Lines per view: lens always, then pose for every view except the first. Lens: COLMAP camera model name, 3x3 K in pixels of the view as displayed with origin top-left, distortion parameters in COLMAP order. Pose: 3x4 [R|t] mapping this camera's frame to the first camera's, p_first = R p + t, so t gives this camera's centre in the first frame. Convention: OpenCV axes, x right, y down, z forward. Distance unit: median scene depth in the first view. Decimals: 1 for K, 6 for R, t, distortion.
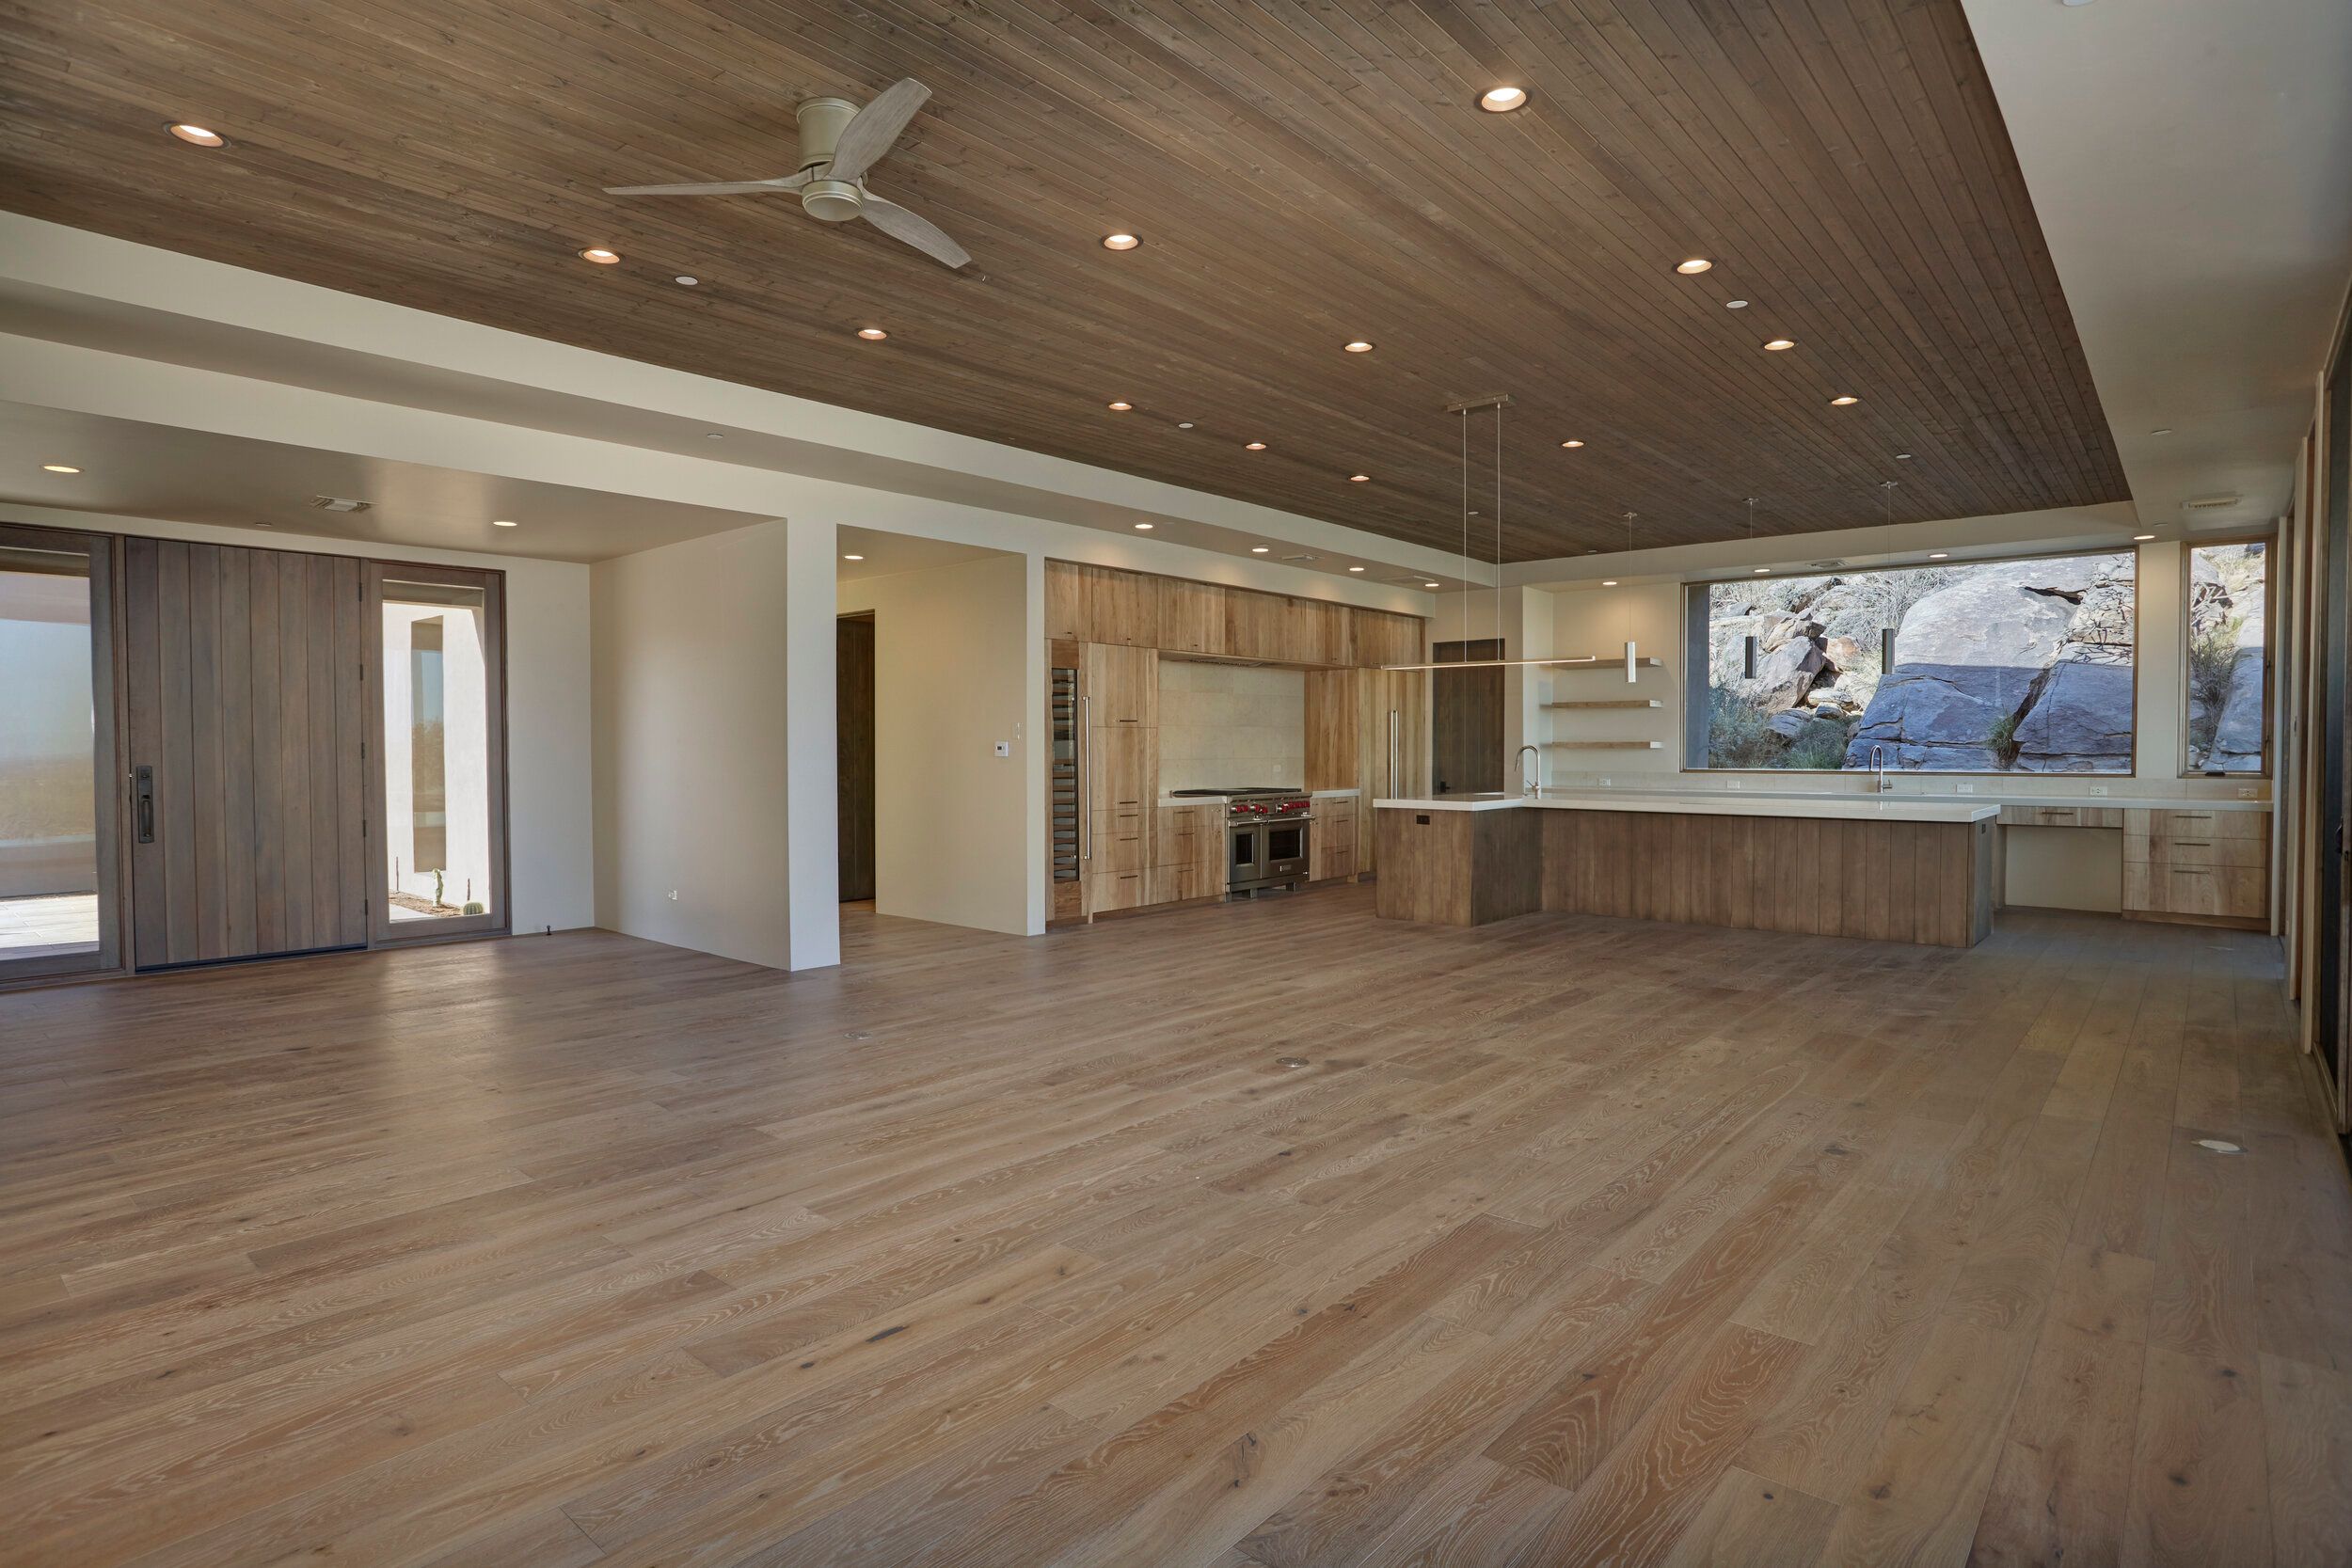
lens RADIAL K [[1201.3, 0, 1260.3], [0, 1201.3, 763.0], [0, 0, 1]] dist [0.000643, 0.000647]
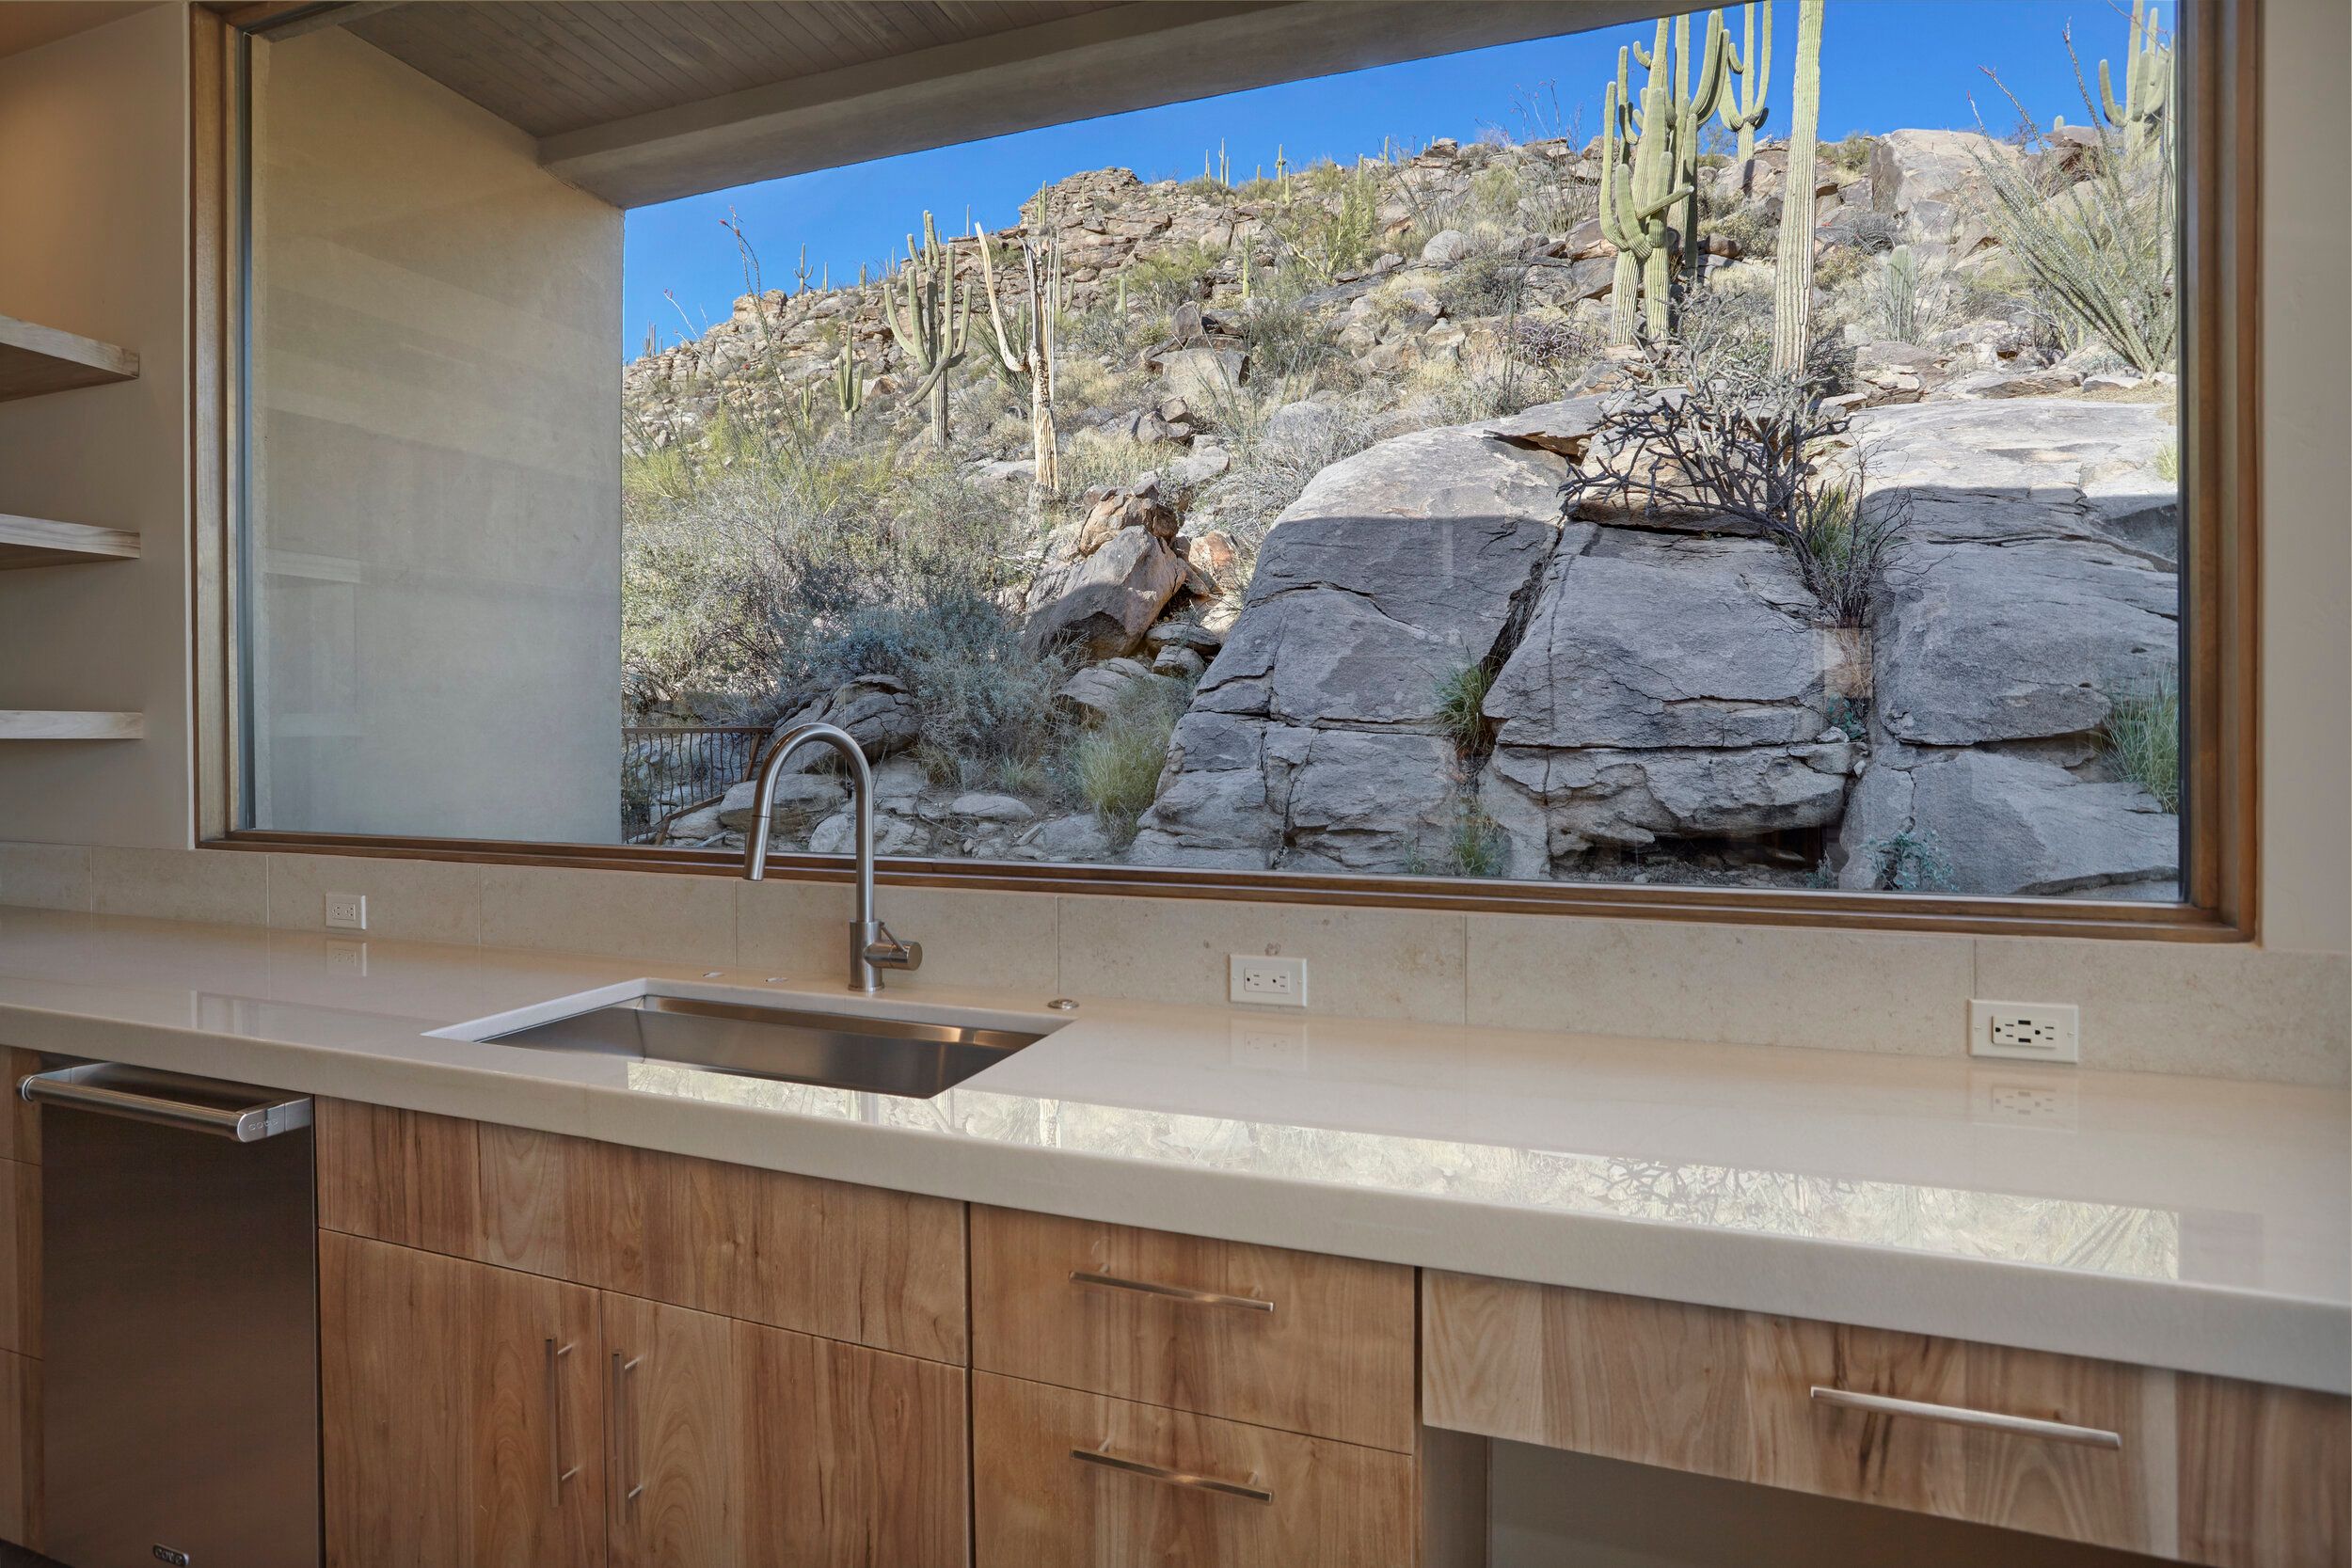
lens RADIAL K [[1236.7, 0, 1168.0], [0, 1236.7, 783.9], [0, 0, 1]] dist [-0.060174, 0.037204]
pose [[0.947985, -0.016941, 0.317862, 0.622866], [0.006744, 0.999428, 0.033153, -0.016016], [-0.318242, -0.029285, 0.947557, 1.015962]]
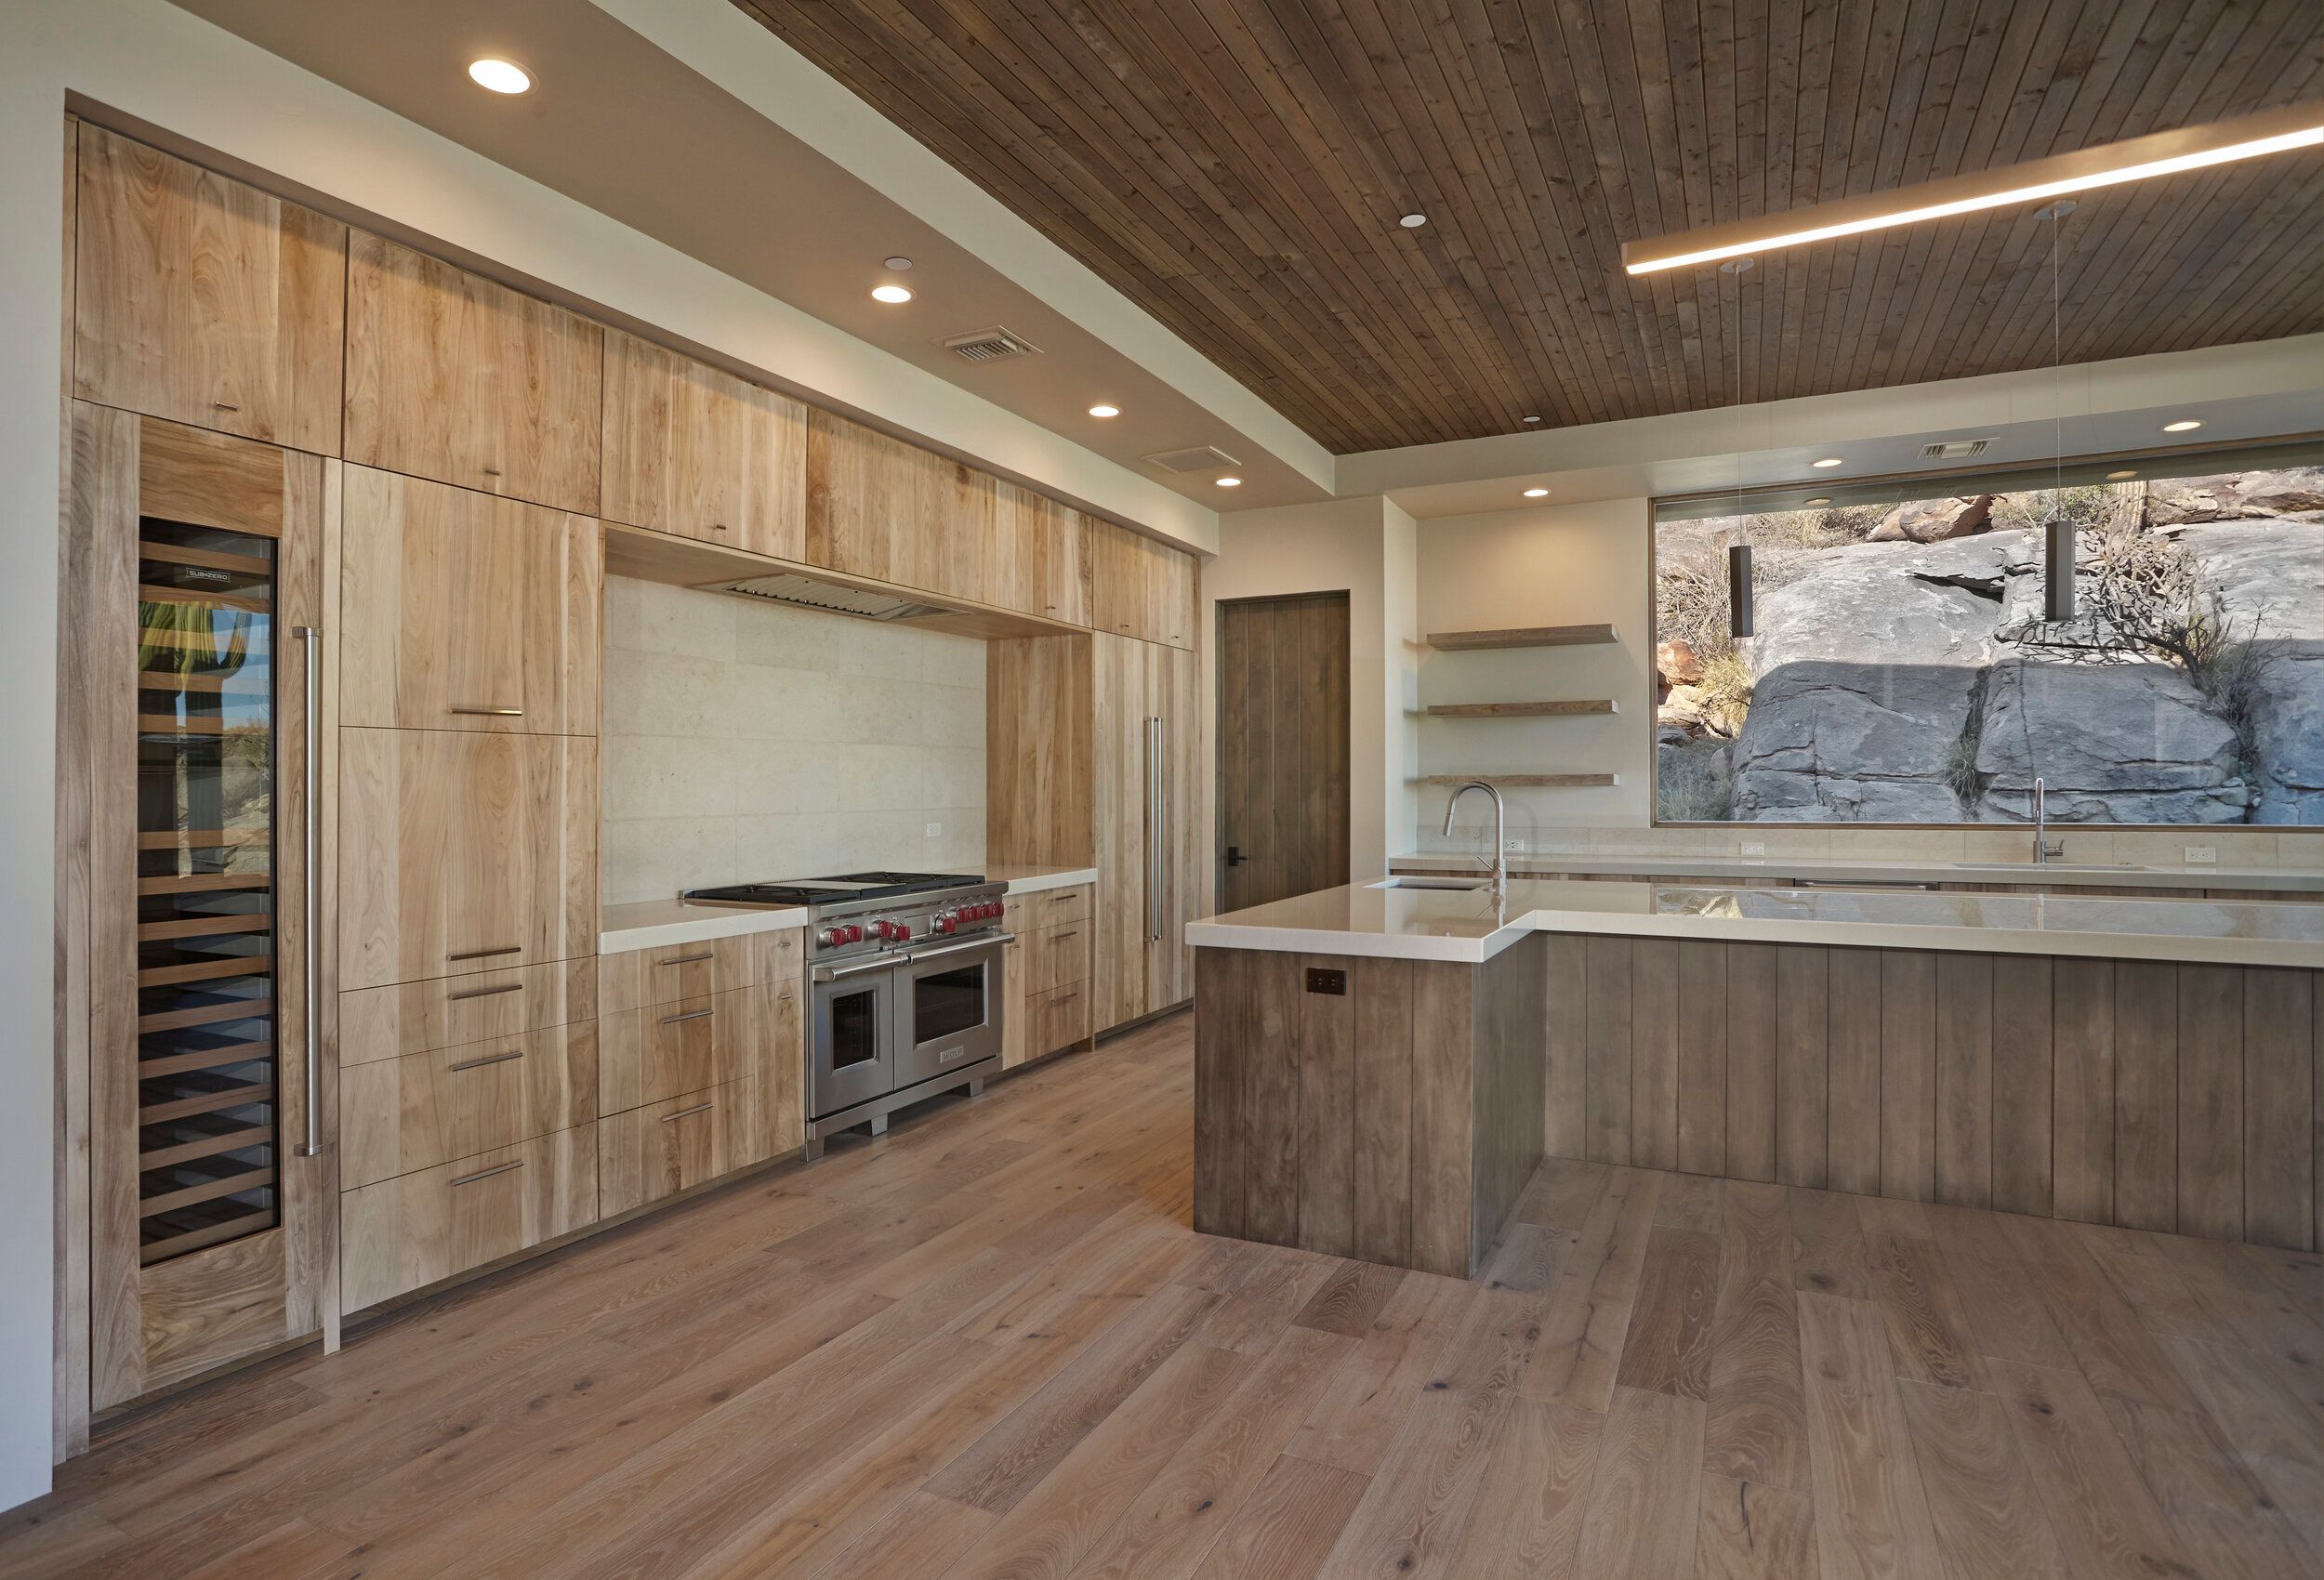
lens RADIAL K [[1212.2, 0, 1151.9], [0, 1212.2, 801.4], [0, 0, 1]] dist [-0.059932, 0.031620]
pose [[0.982582, -0.007448, 0.185679, 0.013152], [0.007397, 0.999972, 0.000967, -0.009191], [-0.185681, 0.000423, 0.982610, 0.665292]]
